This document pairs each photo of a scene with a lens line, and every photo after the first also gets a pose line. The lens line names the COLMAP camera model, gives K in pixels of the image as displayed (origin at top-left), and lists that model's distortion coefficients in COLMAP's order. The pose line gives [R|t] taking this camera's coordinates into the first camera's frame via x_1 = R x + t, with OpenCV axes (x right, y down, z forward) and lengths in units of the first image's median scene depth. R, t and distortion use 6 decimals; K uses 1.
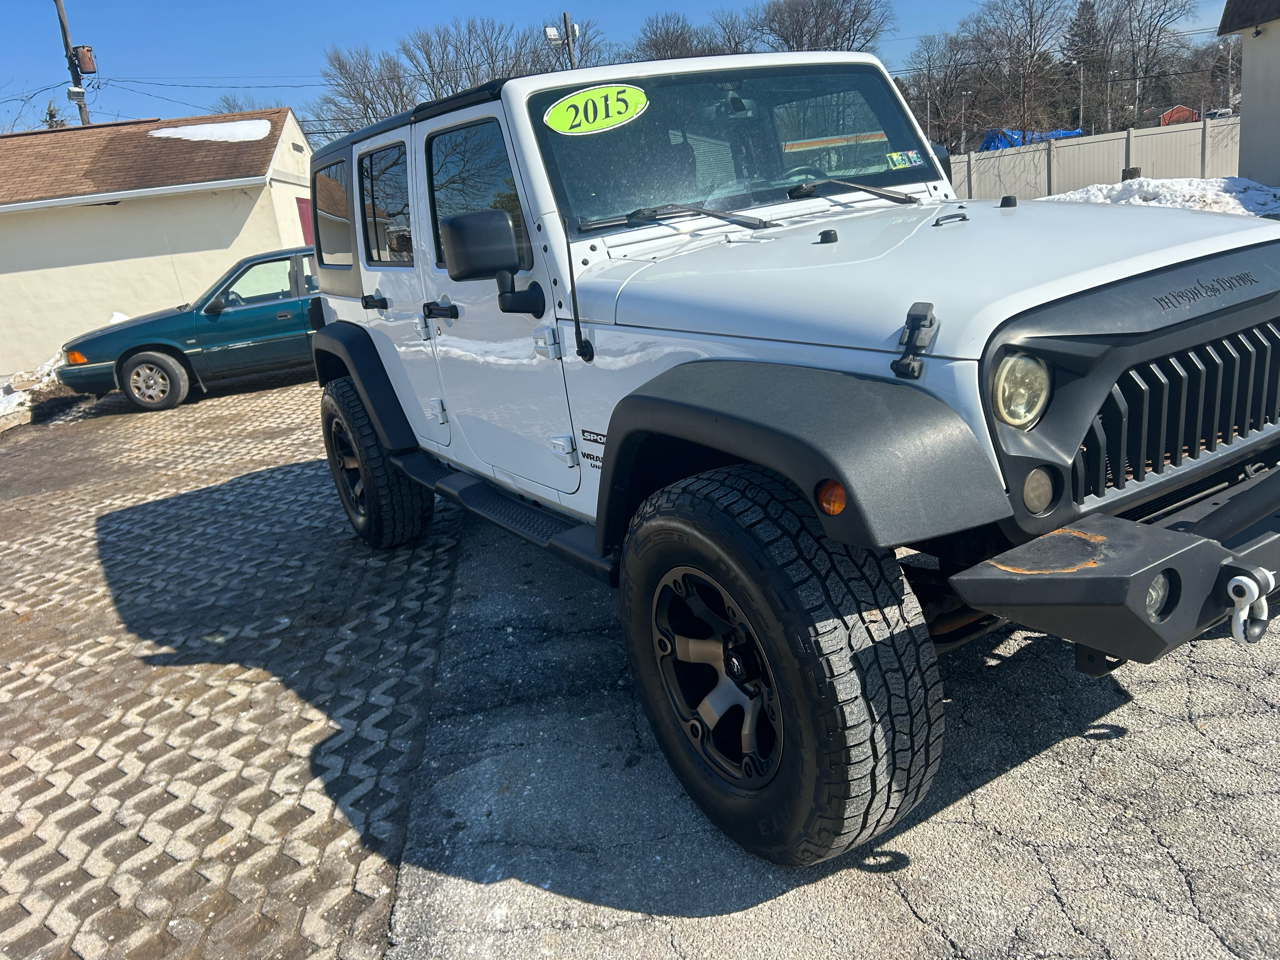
lens RADIAL K [[963.0, 0, 639.2], [0, 963.0, 475.6], [0, 0, 1]] dist [0.055380, -0.060844]
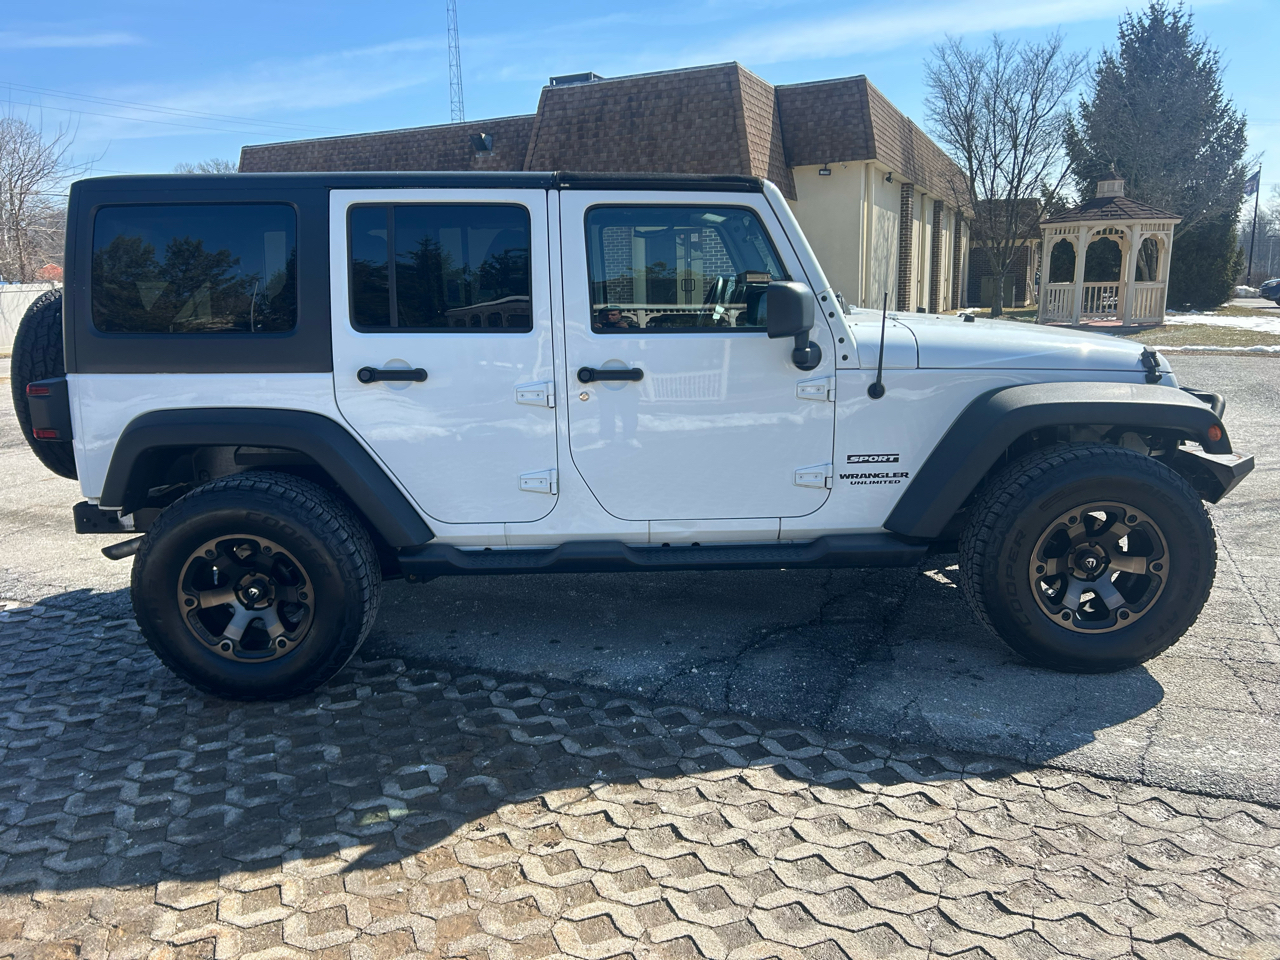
lens RADIAL K [[963.0, 0, 630.4], [0, 963.0, 486.8], [0, 0, 1]] dist [0.055380, -0.060844]
pose [[0.516575, -0.070883, 0.853303, -1.262736], [0.192185, 0.980739, -0.034877, -0.017850], [-0.834395, 0.182009, 0.520248, 0.563360]]
